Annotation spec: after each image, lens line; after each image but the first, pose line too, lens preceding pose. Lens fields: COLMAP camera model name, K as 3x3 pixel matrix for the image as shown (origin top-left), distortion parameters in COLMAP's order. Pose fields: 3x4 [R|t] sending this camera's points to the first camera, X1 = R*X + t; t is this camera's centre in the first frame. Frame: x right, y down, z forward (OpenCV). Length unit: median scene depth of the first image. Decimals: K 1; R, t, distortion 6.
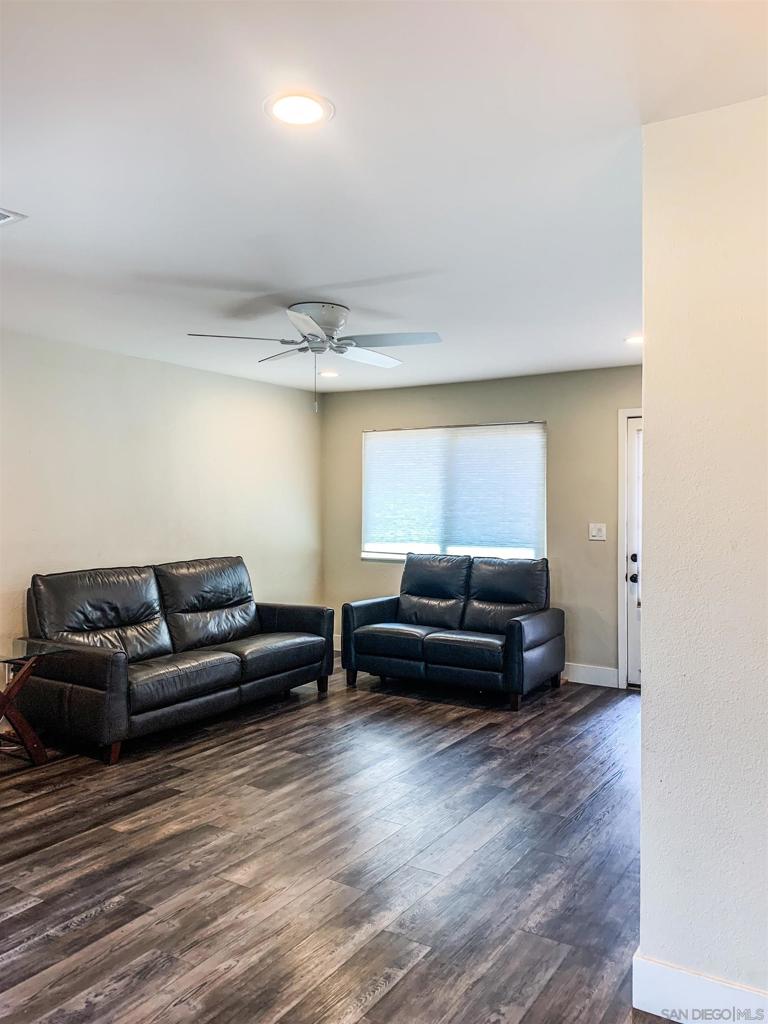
lens RADIAL K [[776.5, 0, 392.5], [0, 776.5, 509.1], [0, 0, 1]] dist [0.064207, -0.064098]
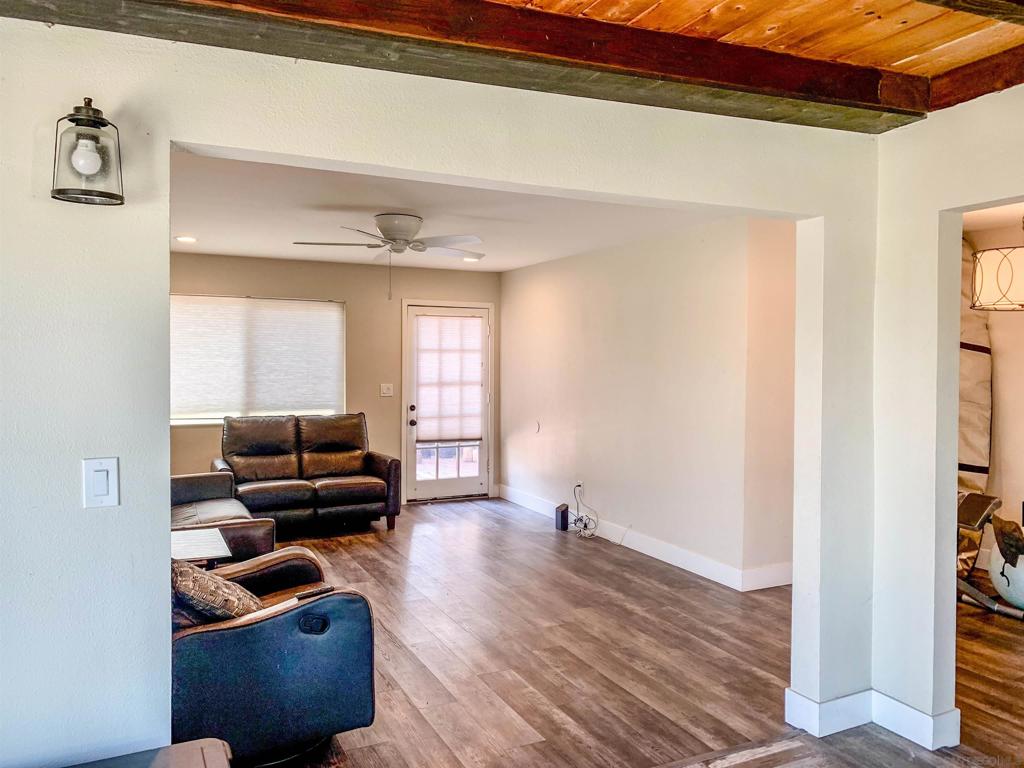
lens RADIAL K [[776.5, 0, 512.0], [0, 776.5, 384.0], [0, 0, 1]] dist [0.064207, -0.064098]
pose [[0.536054, -0.030123, 0.843646, -0.729246], [0.001830, 0.999402, 0.034521, -0.025803], [-0.844182, -0.016961, 0.535789, 0.121399]]
